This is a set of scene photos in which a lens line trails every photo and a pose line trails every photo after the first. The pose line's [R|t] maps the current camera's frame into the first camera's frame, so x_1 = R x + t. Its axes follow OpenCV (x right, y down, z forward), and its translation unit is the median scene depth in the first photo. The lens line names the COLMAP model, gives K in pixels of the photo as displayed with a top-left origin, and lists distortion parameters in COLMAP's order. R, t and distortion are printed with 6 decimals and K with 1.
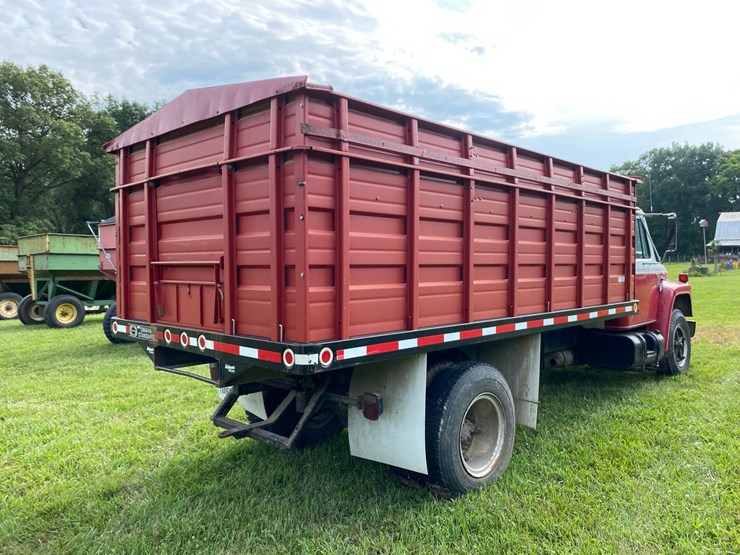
lens RADIAL K [[581.2, 0, 370.7], [0, 581.2, 277.3], [0, 0, 1]] dist [0.009385, -0.003607]
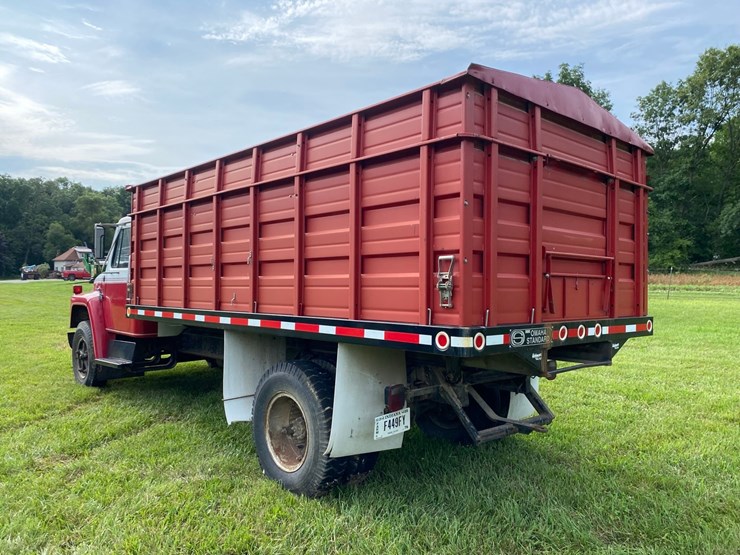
lens RADIAL K [[573.4, 0, 377.6], [0, 573.4, 278.7], [0, 0, 1]] dist [0.010049, 0.016536]
pose [[0.048374, 0.024729, 0.998523, -1.237937], [0.013465, 0.999587, -0.025407, 0.032843], [-0.998739, 0.014674, 0.048021, 1.211811]]
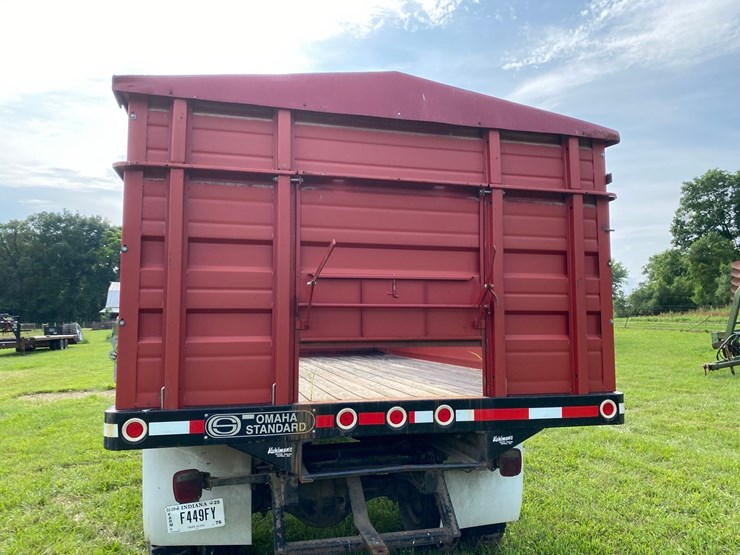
lens RADIAL K [[573.4, 0, 377.6], [0, 573.4, 278.7], [0, 0, 1]] dist [0.010049, 0.016536]
pose [[0.518921, 0.077470, 0.851305, -0.858301], [0.018636, 0.994623, -0.101872, 0.011392], [-0.854619, 0.068728, 0.514687, 0.612935]]
